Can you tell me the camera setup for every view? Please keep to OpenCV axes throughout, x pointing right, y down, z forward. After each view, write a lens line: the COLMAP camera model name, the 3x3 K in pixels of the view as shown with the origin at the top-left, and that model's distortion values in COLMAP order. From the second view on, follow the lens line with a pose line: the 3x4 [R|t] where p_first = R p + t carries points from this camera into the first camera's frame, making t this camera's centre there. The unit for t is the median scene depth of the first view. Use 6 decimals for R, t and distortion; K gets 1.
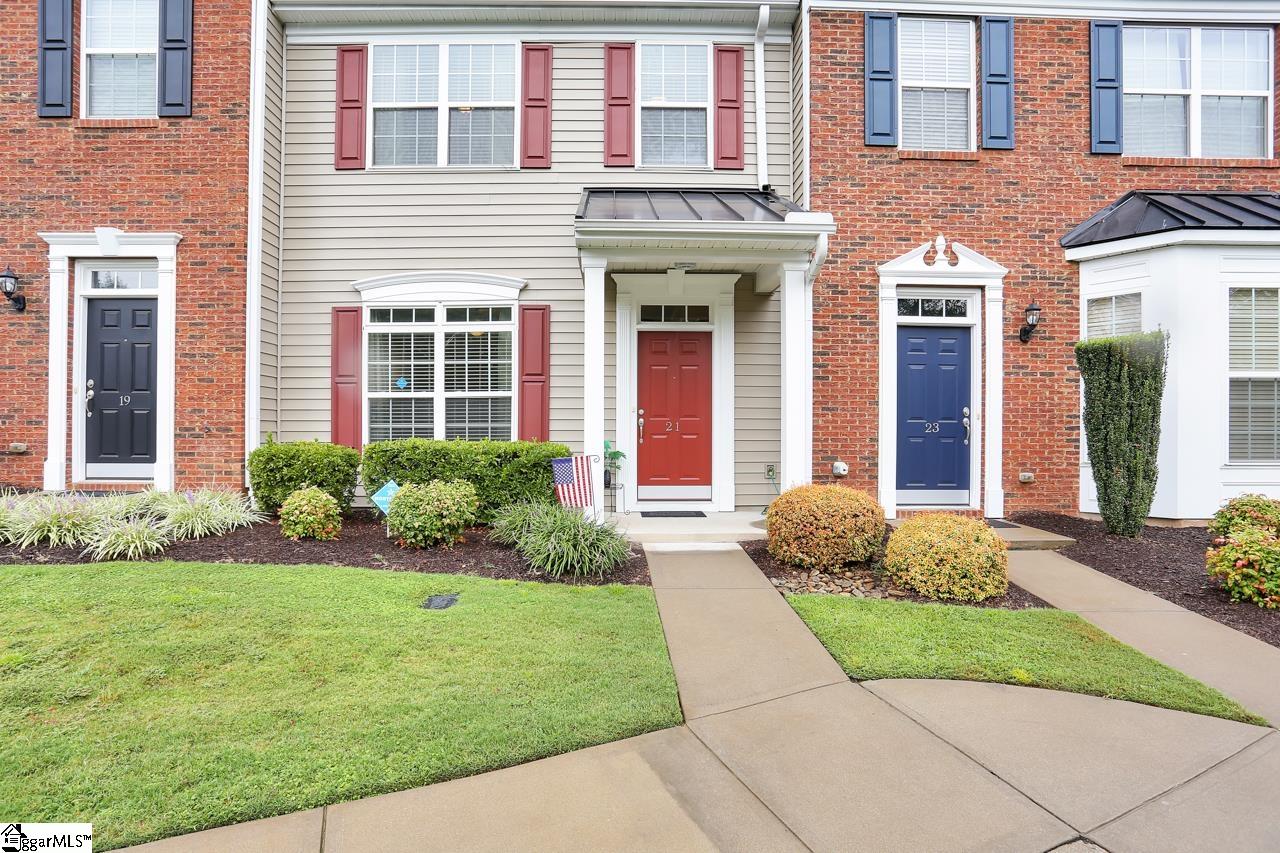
lens RADIAL K [[634.8, 0, 630.0], [0, 634.8, 417.4], [0, 0, 1]] dist [-0.005144, 0.001327]
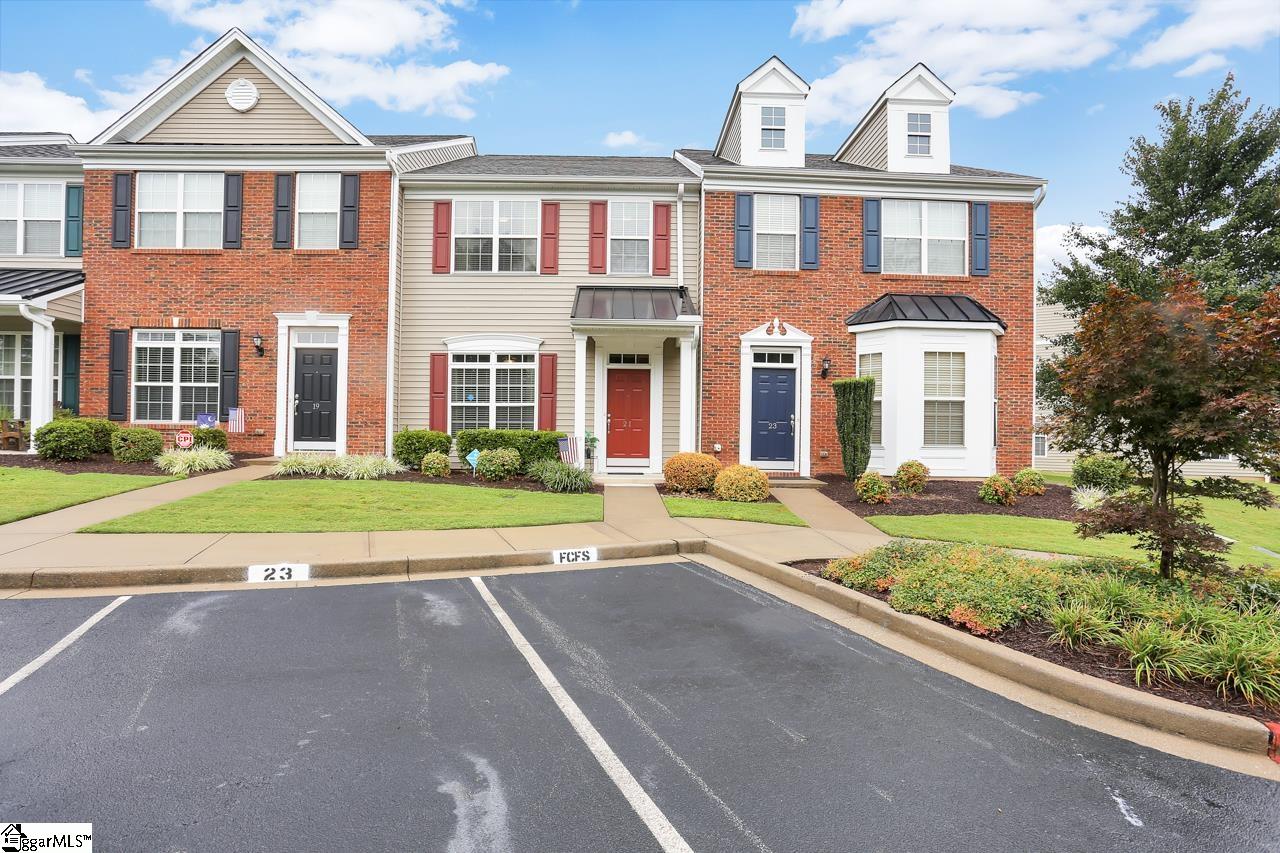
lens RADIAL K [[621.7, 0, 640.0], [0, 621.7, 426.5], [0, 0, 1]] dist [-0.001083, 0.000228]
pose [[0.999874, 0.009339, 0.012820, 0.083848], [-0.009447, 0.999920, 0.008426, 0.006603], [-0.012741, -0.008546, 0.999882, -0.725680]]
